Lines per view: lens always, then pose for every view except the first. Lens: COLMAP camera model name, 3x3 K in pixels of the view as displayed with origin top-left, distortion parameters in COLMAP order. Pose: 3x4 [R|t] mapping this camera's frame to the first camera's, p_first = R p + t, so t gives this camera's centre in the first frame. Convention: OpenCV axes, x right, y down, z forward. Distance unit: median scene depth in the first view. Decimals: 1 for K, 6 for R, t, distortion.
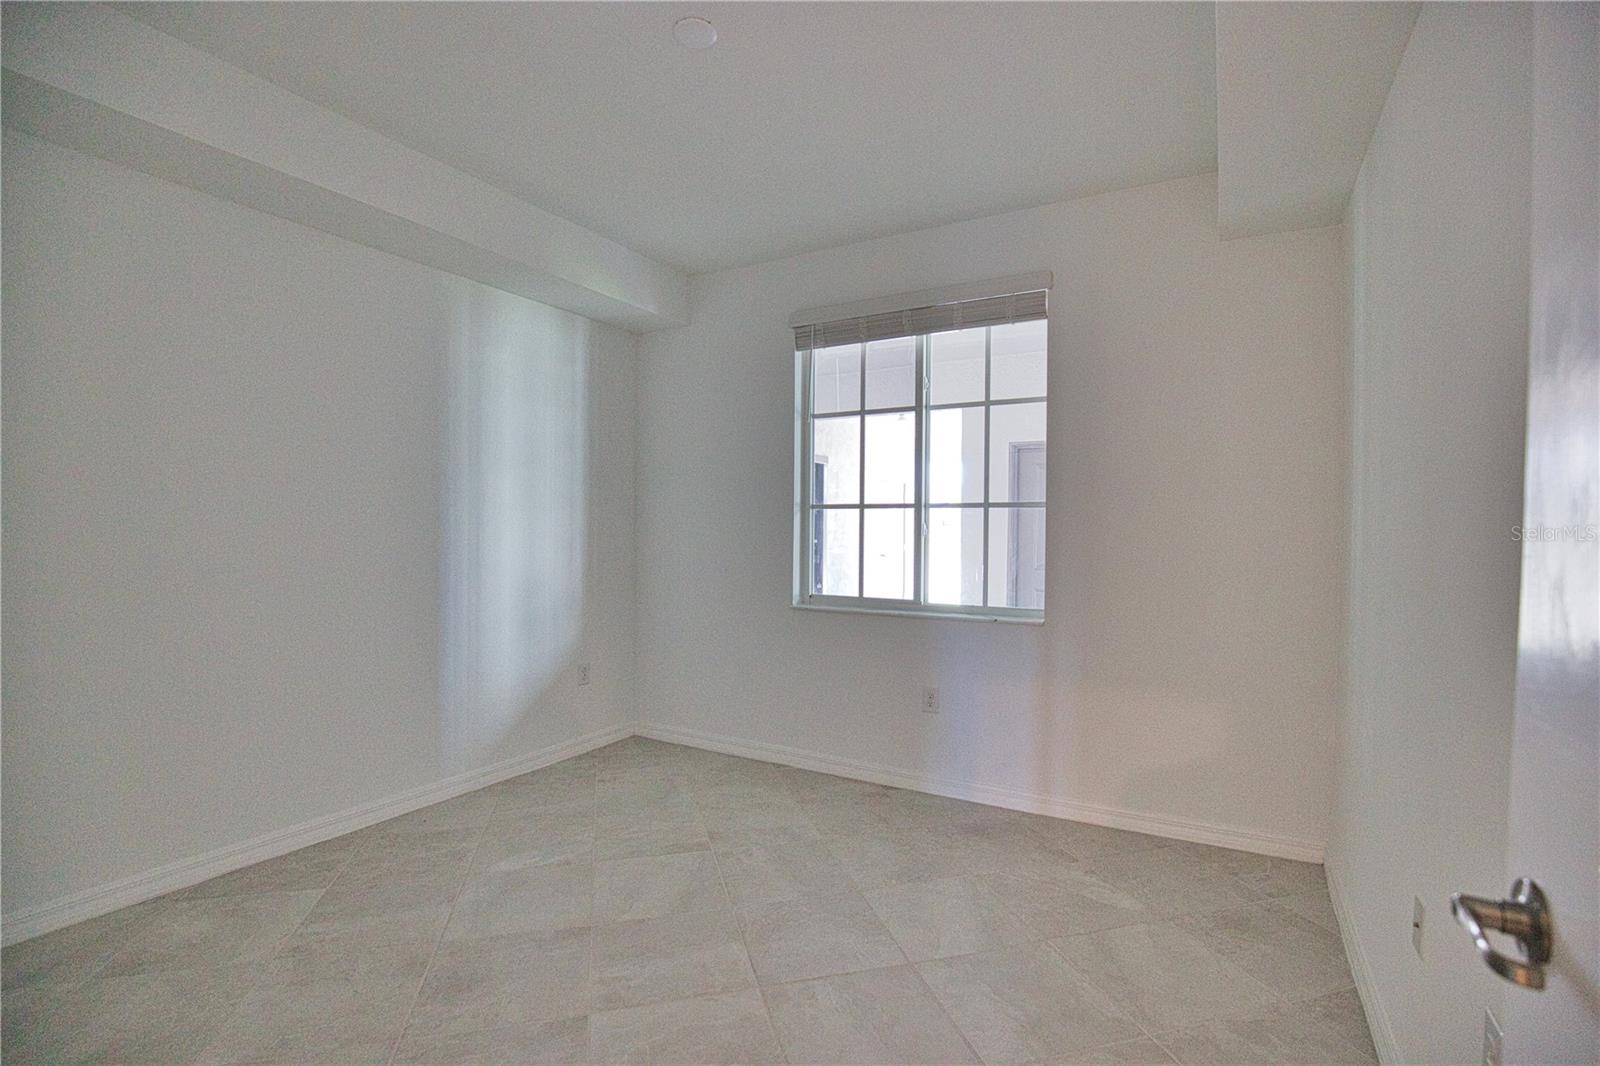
lens RADIAL K [[730.7, 0, 805.9], [0, 730.7, 539.0], [0, 0, 1]] dist [-0.029228, 0.006785]
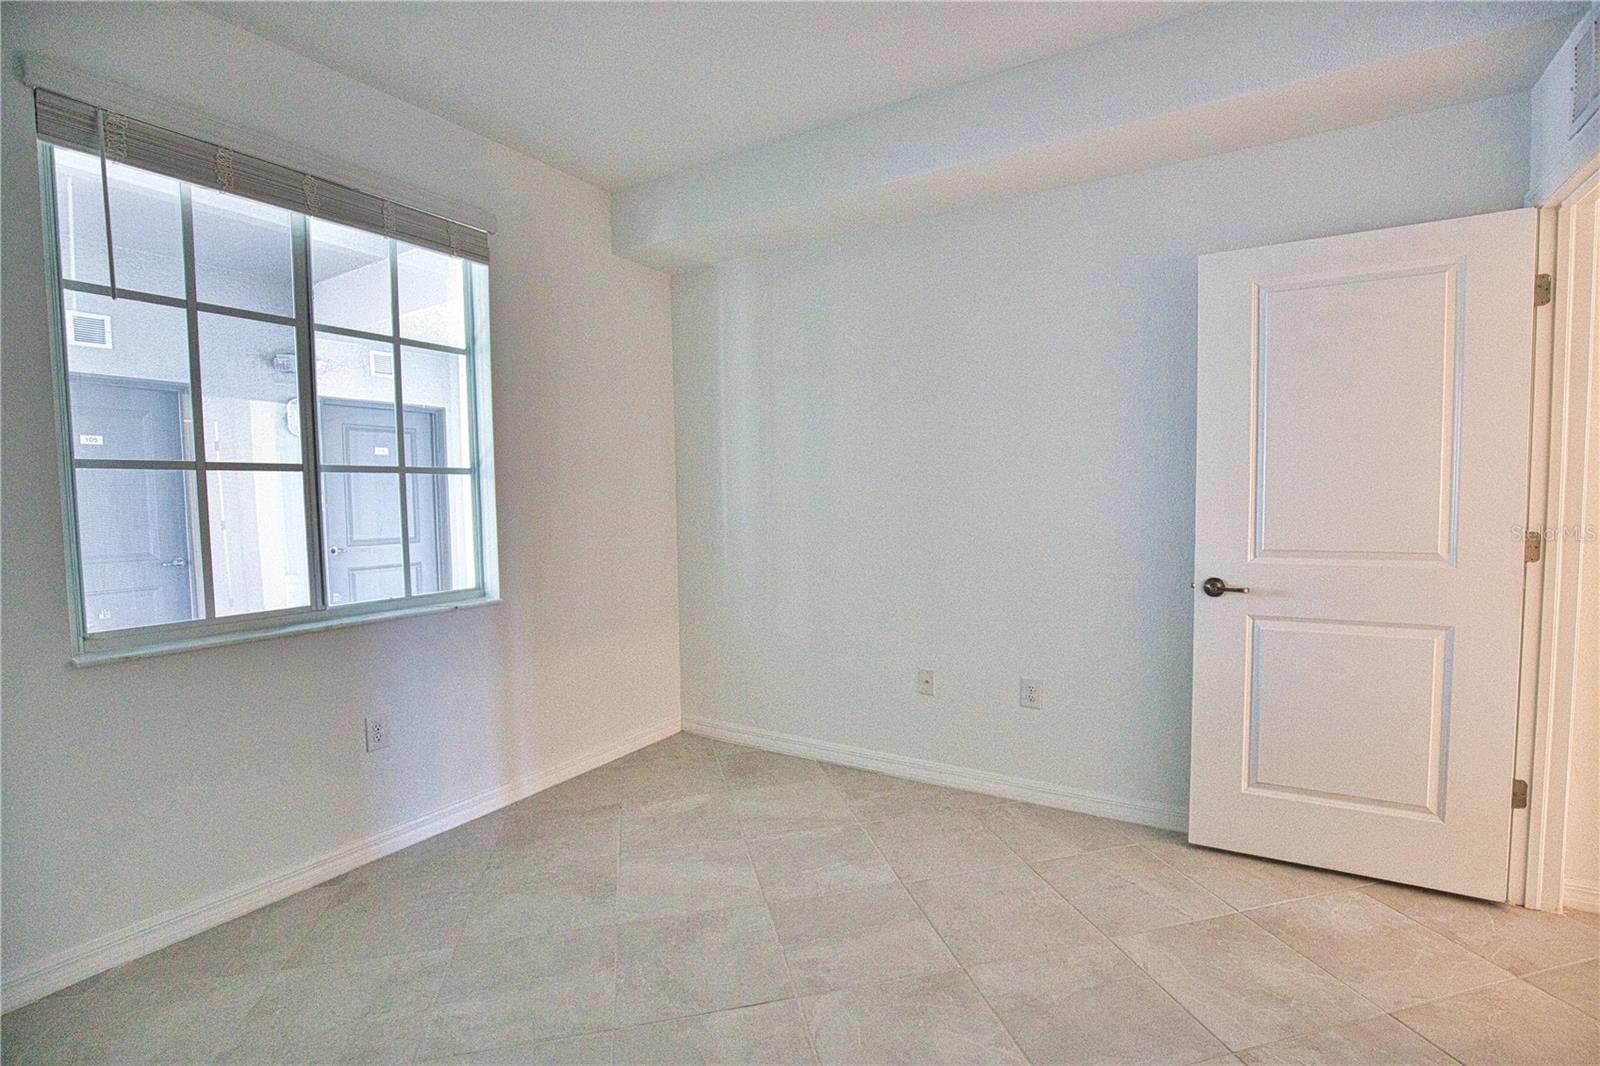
lens RADIAL K [[743.9, 0, 799.5], [0, 743.9, 542.4], [0, 0, 1]] dist [-0.023592, 0.000243]
pose [[0.024442, -0.073011, 0.997032, -0.578604], [0.020662, 0.997153, 0.072514, -0.018255], [-0.999488, 0.018828, 0.025881, 0.577444]]
